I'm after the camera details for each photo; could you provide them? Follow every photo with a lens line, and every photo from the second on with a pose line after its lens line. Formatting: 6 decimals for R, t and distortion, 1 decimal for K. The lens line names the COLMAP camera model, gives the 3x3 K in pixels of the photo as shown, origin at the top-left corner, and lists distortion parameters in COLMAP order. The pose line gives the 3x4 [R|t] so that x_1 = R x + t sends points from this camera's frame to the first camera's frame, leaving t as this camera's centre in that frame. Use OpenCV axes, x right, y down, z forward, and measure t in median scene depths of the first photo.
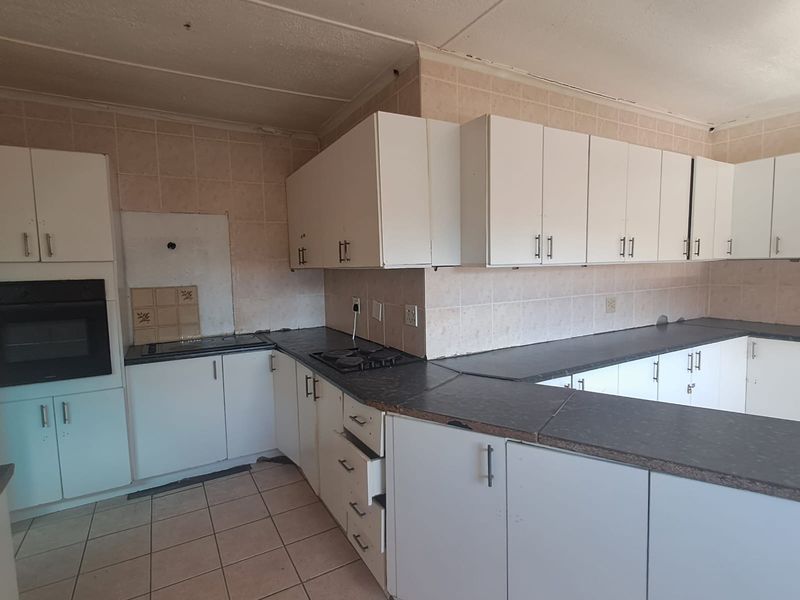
lens RADIAL K [[419.2, 0, 397.3], [0, 419.2, 301.8], [0, 0, 1]] dist [-0.005419, 0.000592]
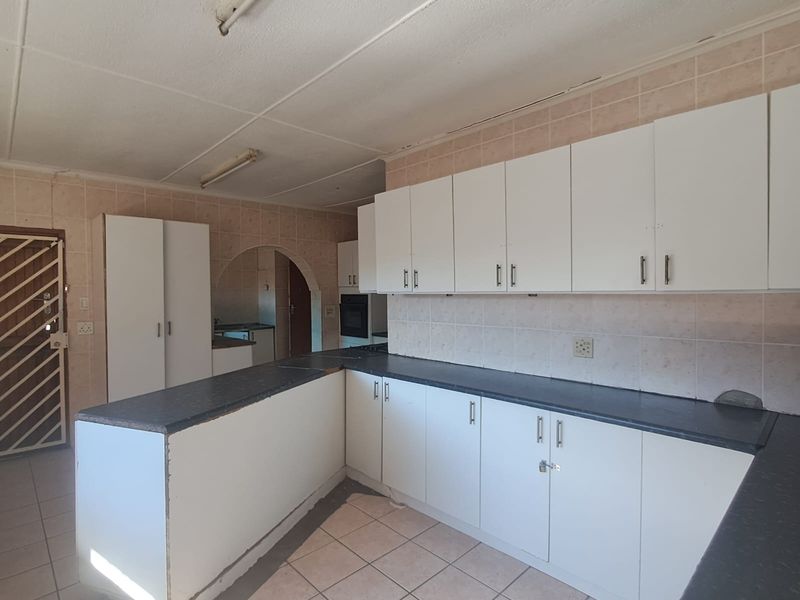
lens RADIAL K [[419.2, 0, 398.4], [0, 419.2, 297.9], [0, 0, 1]] dist [-0.005419, 0.000592]
pose [[0.253027, 0.037451, -0.966734, 1.413230], [-0.080039, 0.996635, 0.017660, -0.083841], [0.964143, 0.072908, 0.255173, 0.577720]]
